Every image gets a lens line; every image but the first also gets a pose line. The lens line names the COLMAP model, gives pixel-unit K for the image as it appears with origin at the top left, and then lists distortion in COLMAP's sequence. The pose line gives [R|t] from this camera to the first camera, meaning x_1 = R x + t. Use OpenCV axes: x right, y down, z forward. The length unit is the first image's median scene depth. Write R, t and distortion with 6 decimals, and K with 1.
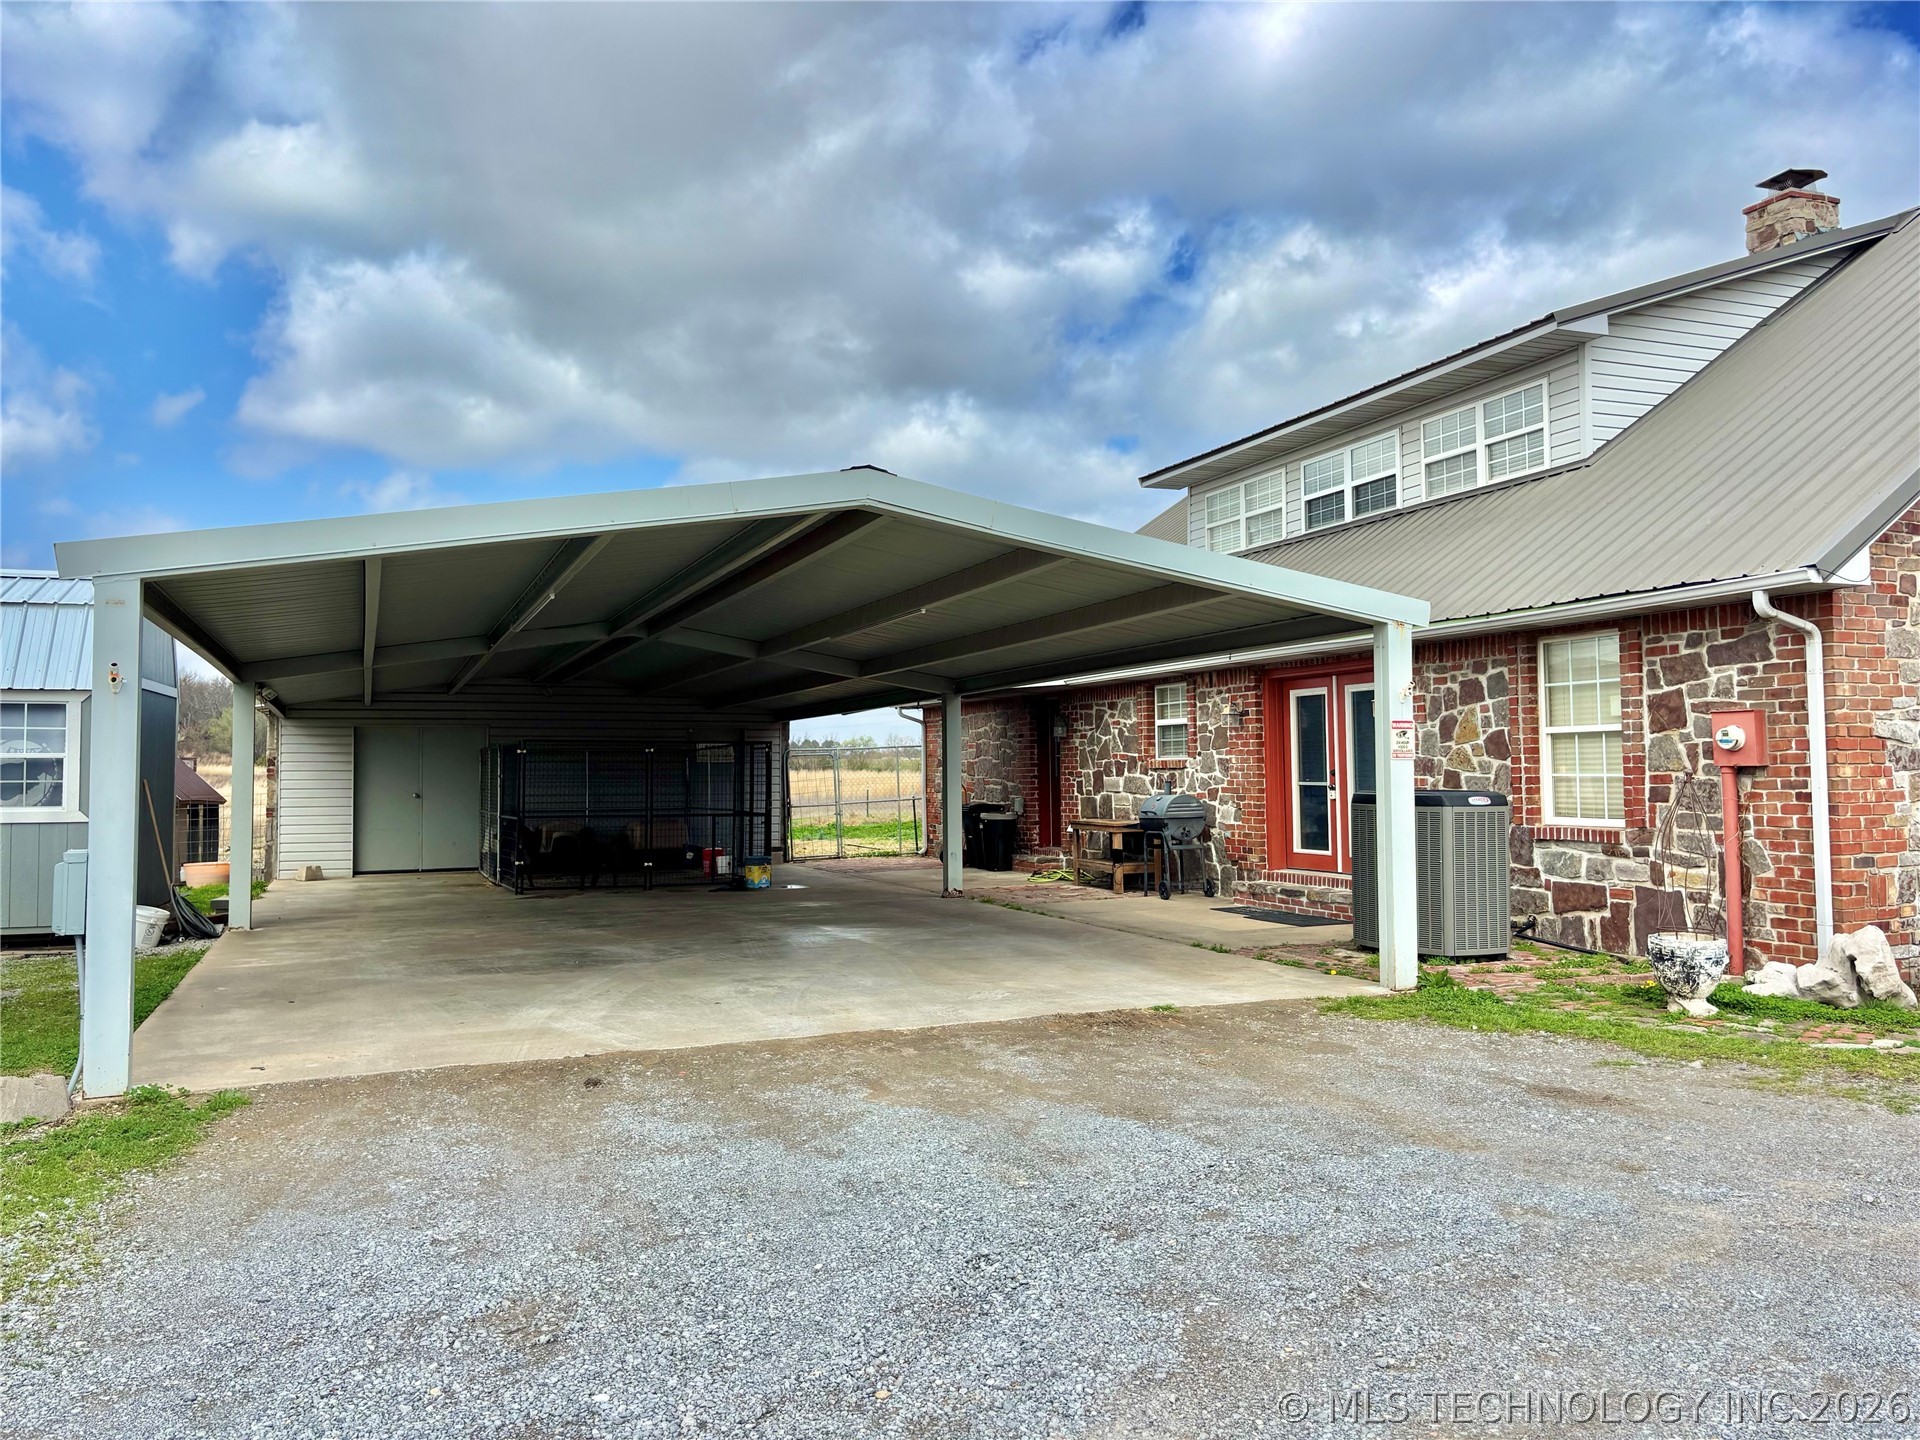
lens RADIAL K [[1450.8, 0, 966.0], [0, 1450.8, 692.5], [0, 0, 1]] dist [0.103997, -0.133420]
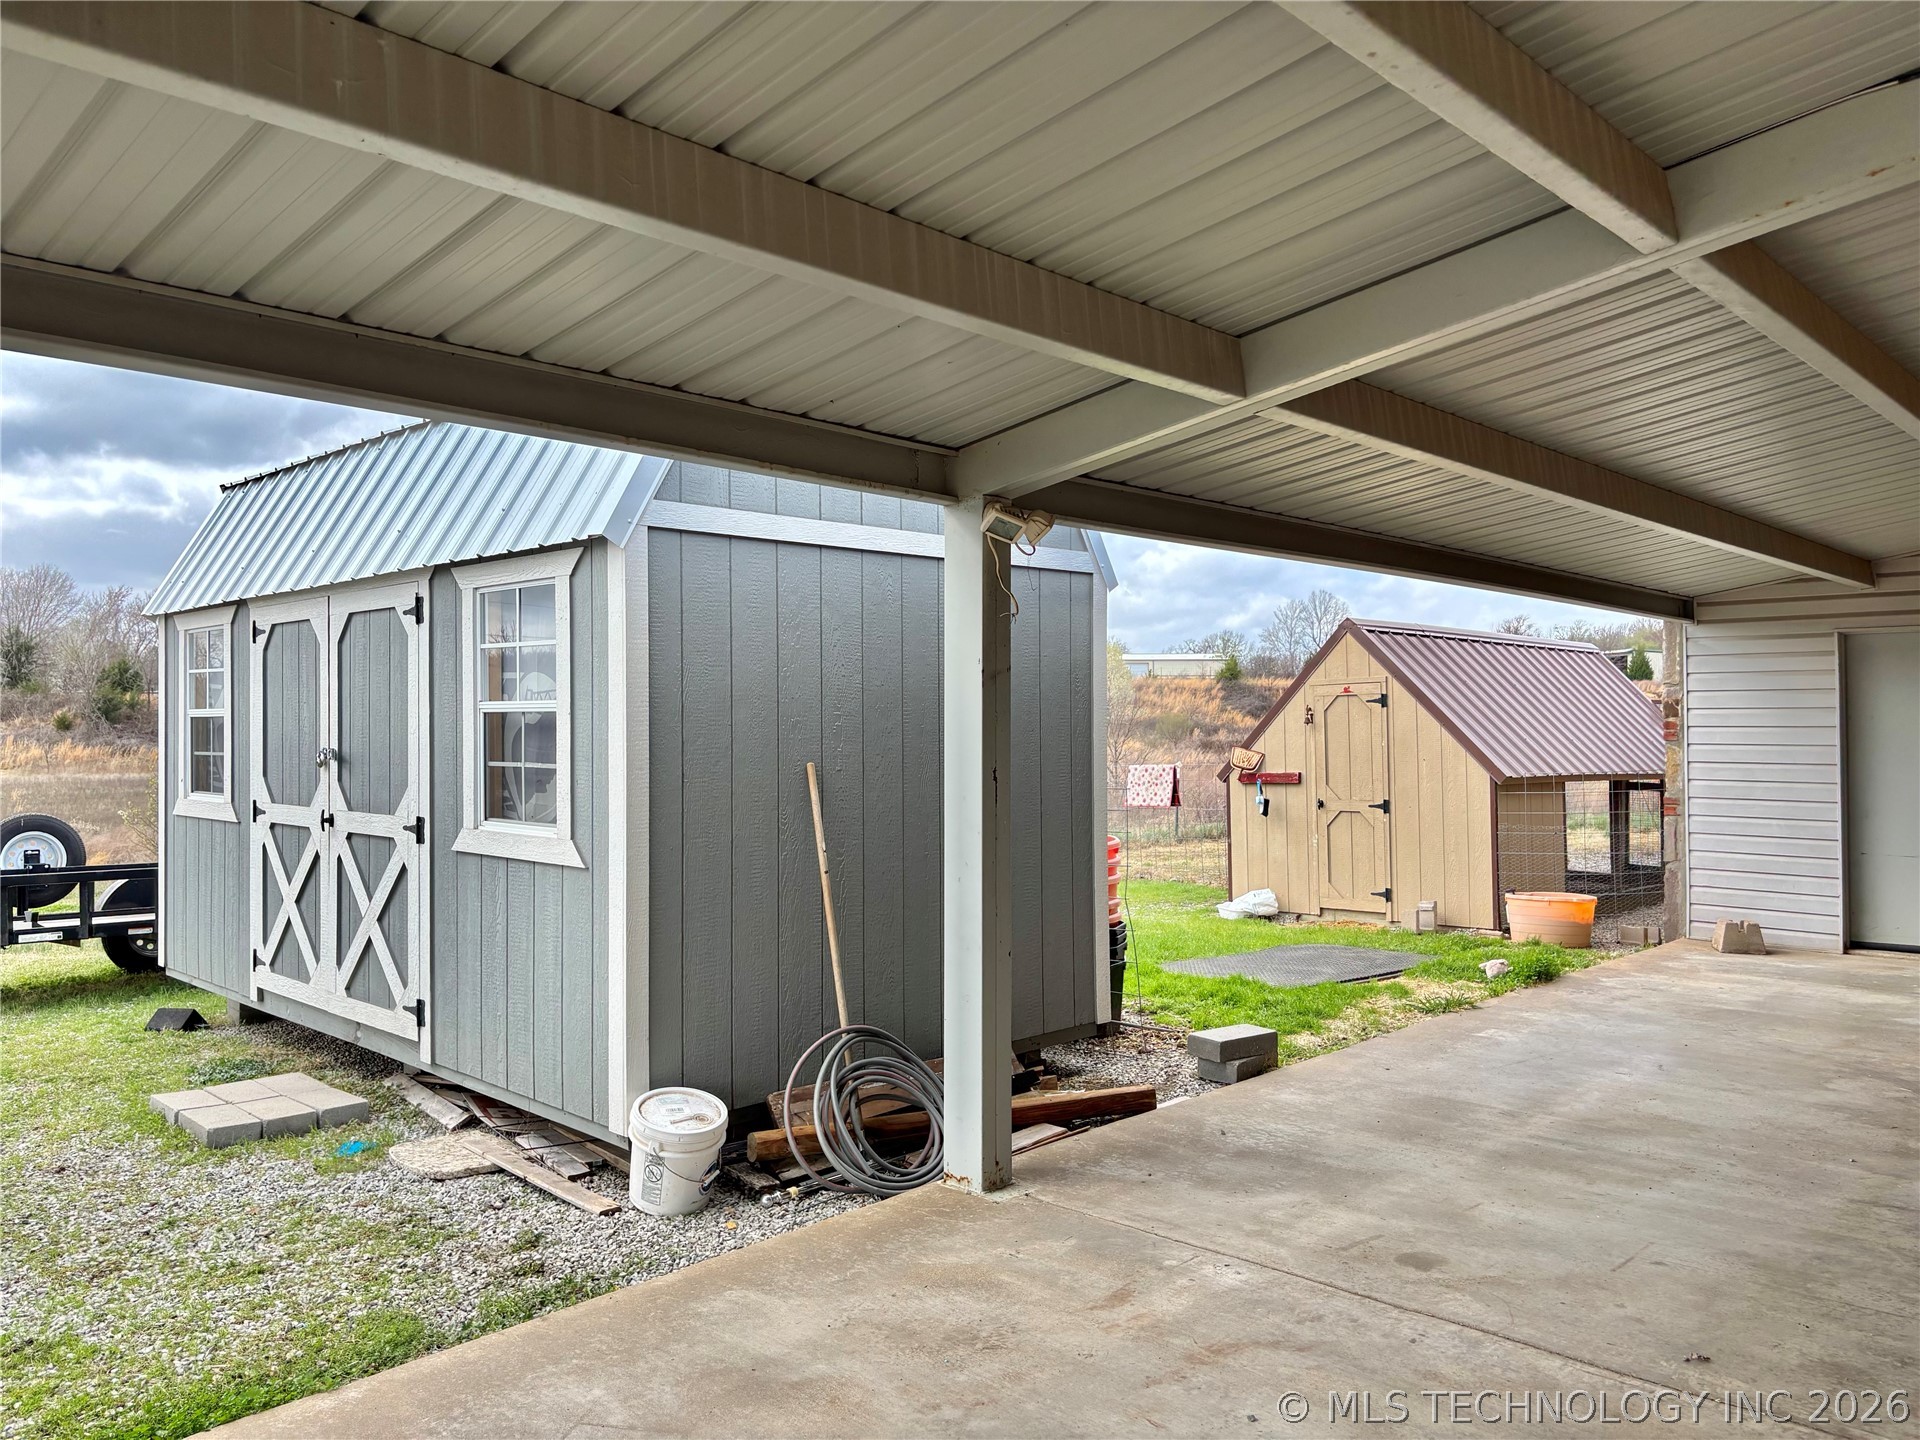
lens RADIAL K [[1450.8, 0, 966.0], [0, 1450.8, 692.5], [0, 0, 1]] dist [0.103997, -0.133420]
pose [[0.429124, -0.007397, -0.903215, -0.108894], [0.046452, 0.998824, 0.013890, 0.022628], [0.902050, -0.047916, 0.428963, 0.553482]]
